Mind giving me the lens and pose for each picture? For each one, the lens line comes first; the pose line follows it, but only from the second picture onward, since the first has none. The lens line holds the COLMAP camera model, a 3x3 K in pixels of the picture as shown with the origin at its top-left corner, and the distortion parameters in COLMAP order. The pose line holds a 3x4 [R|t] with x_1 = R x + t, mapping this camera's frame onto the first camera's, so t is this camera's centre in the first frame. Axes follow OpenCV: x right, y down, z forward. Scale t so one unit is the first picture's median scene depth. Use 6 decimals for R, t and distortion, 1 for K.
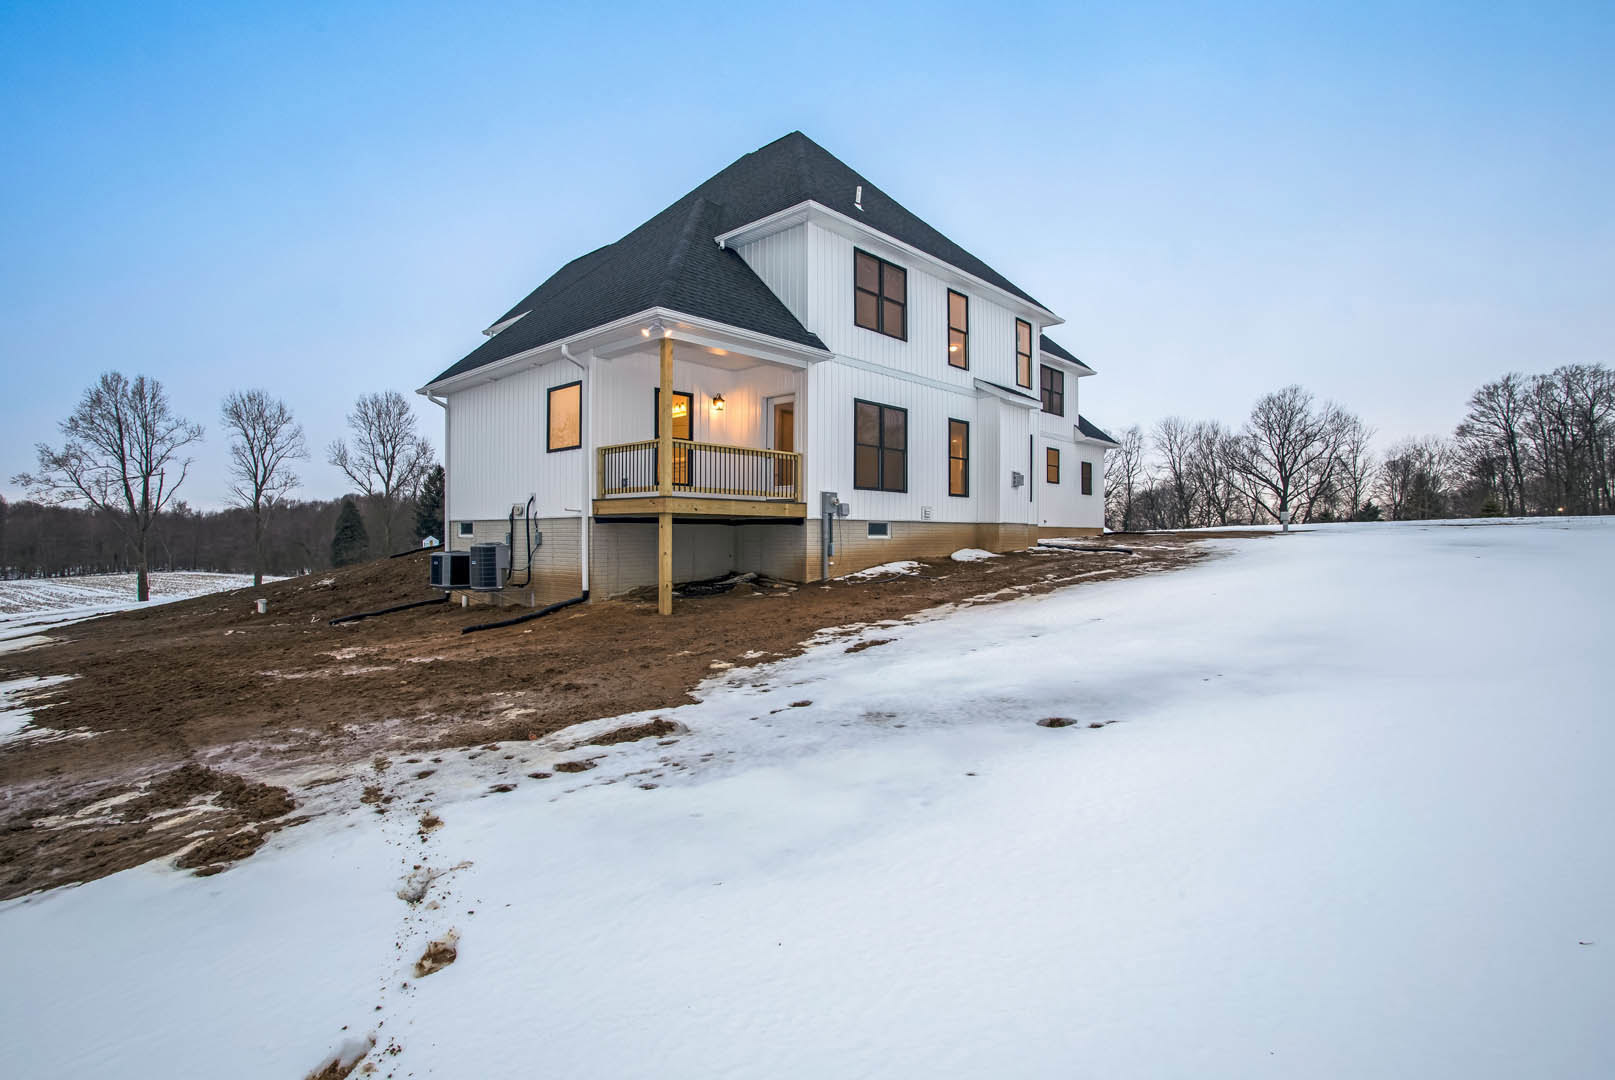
lens RADIAL K [[786.9, 0, 807.5], [0, 786.9, 540.0], [0, 0, 1]] dist [-0.046836, 0.029999]
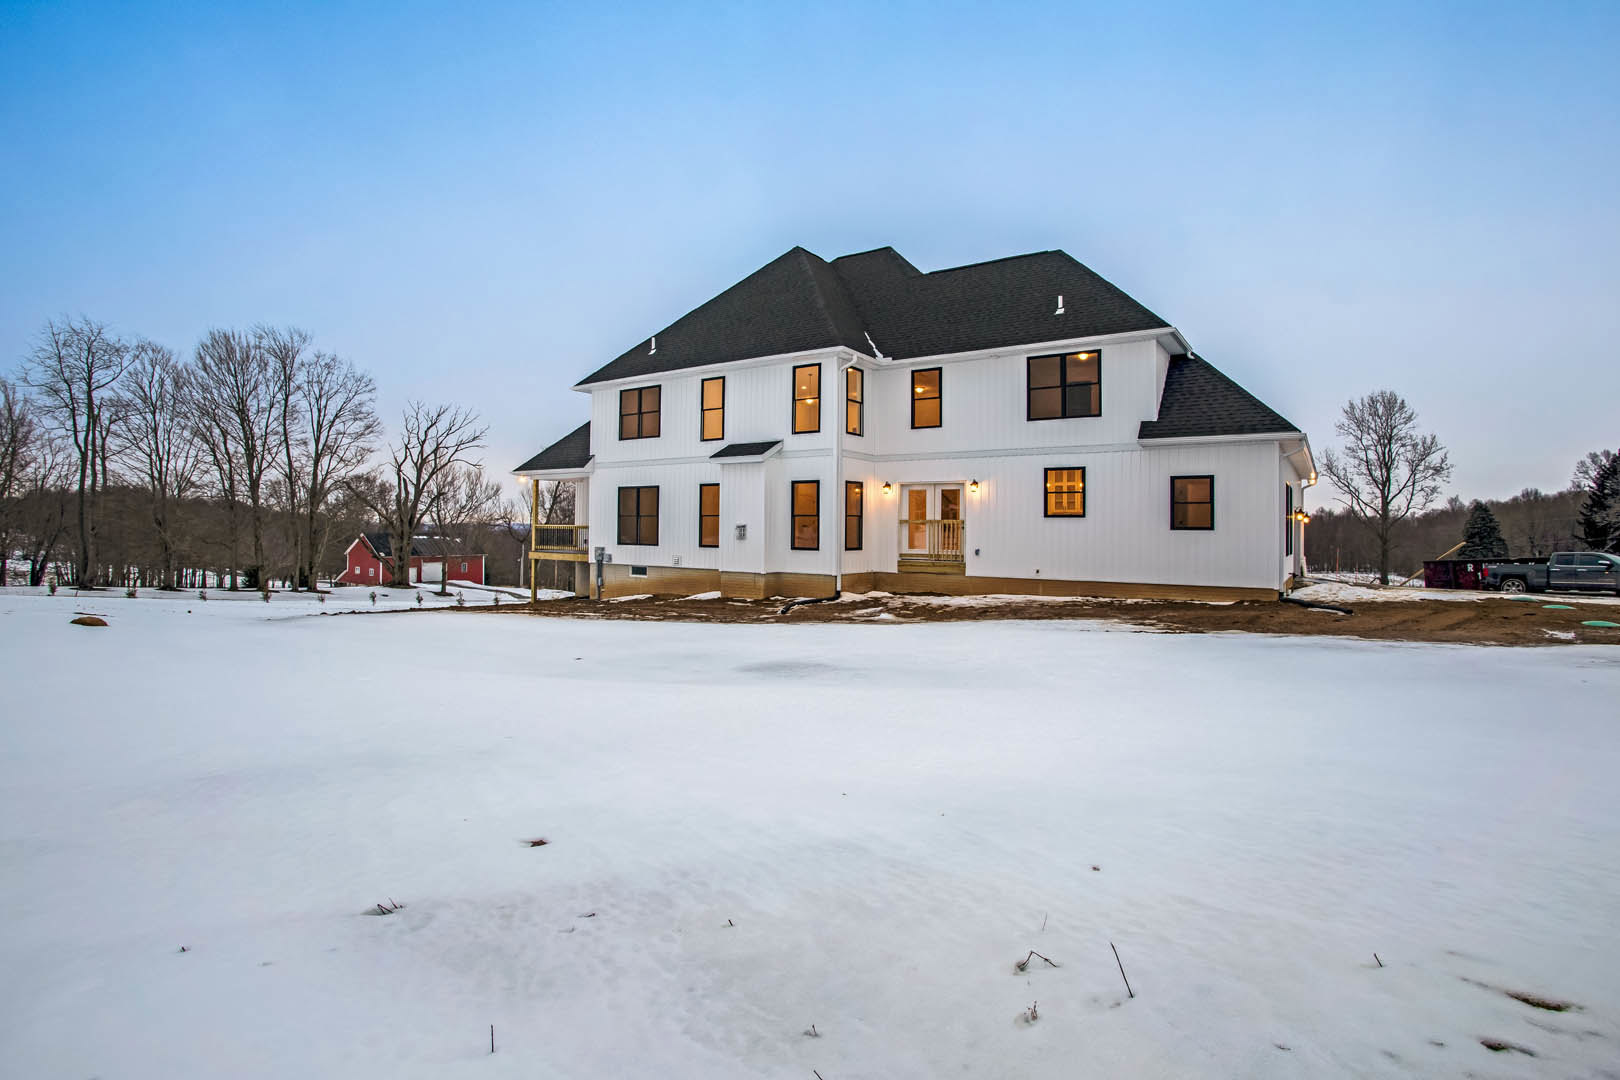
lens RADIAL K [[763.6, 0, 810.0], [0, 763.6, 540.0], [0, 0, 1]] dist [-0.044153, 0.017528]
pose [[0.132569, 0.013365, -0.991084, 1.558302], [-0.018732, 0.999764, 0.010977, -0.094283], [0.990997, 0.017110, 0.132788, 1.129782]]
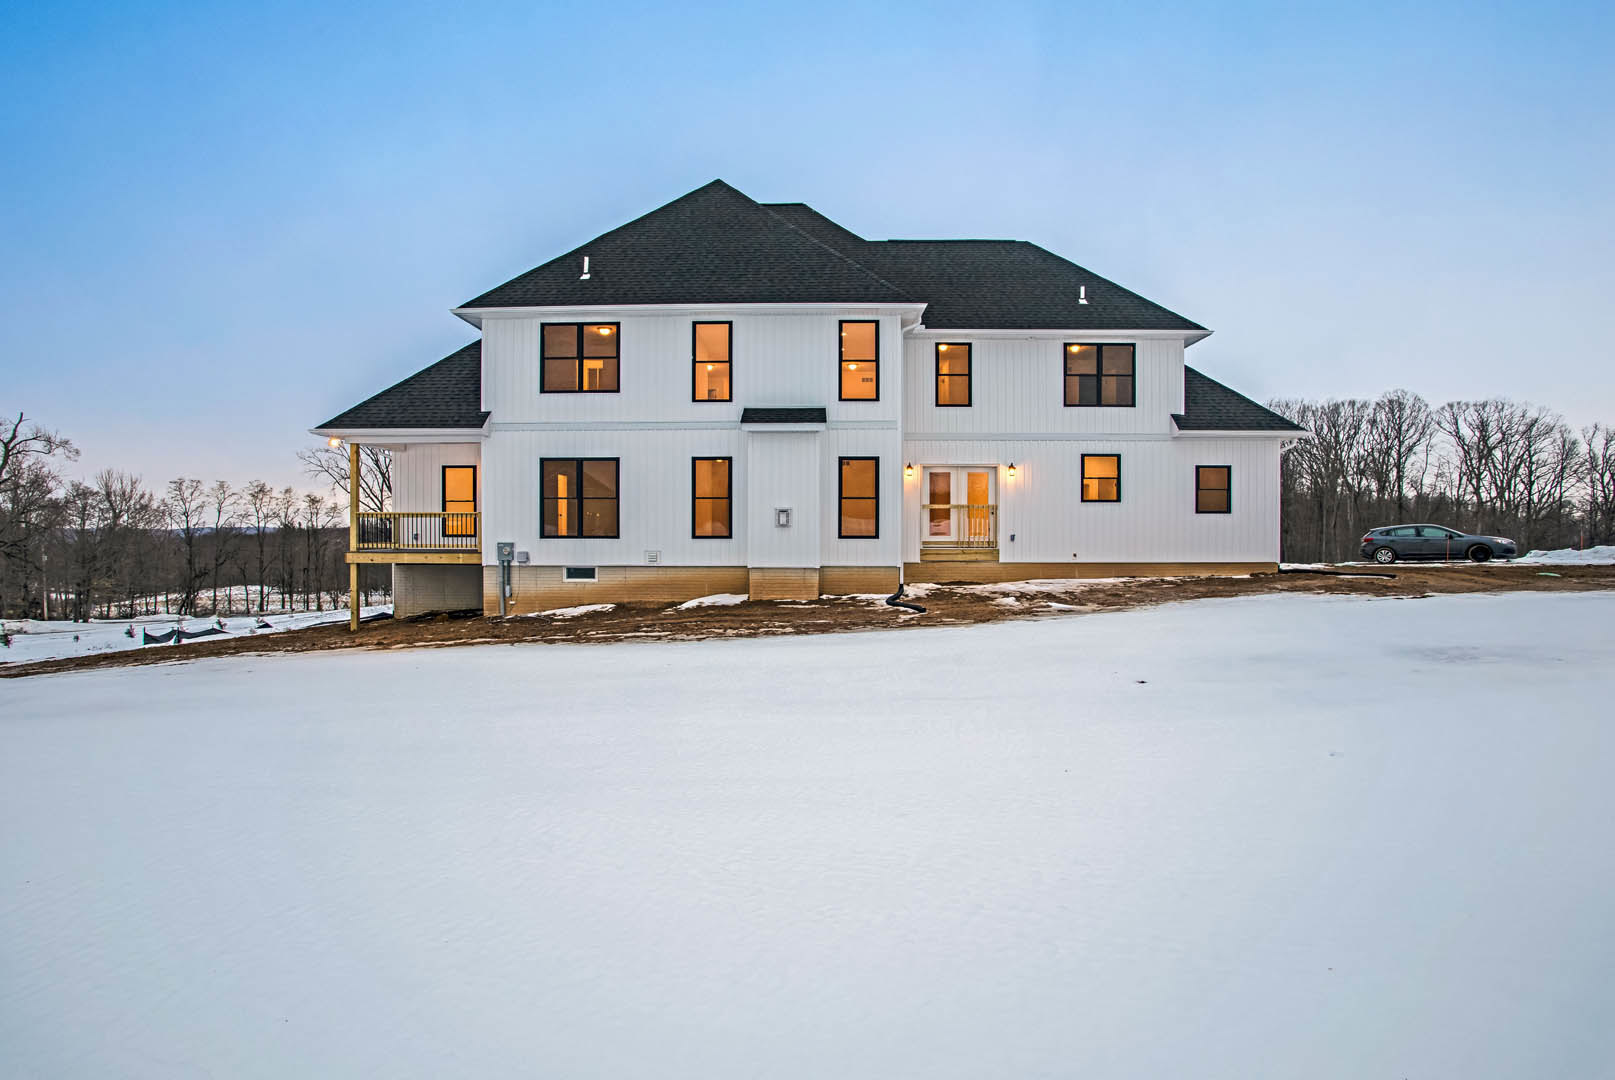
lens RADIAL K [[786.9, 0, 807.5], [0, 786.9, 540.0], [0, 0, 1]] dist [-0.046836, 0.029999]
pose [[0.651070, 0.012347, -0.758917, 1.114743], [-0.007116, 0.999923, 0.010164, -0.073646], [0.758984, -0.001217, 0.651108, 0.536635]]
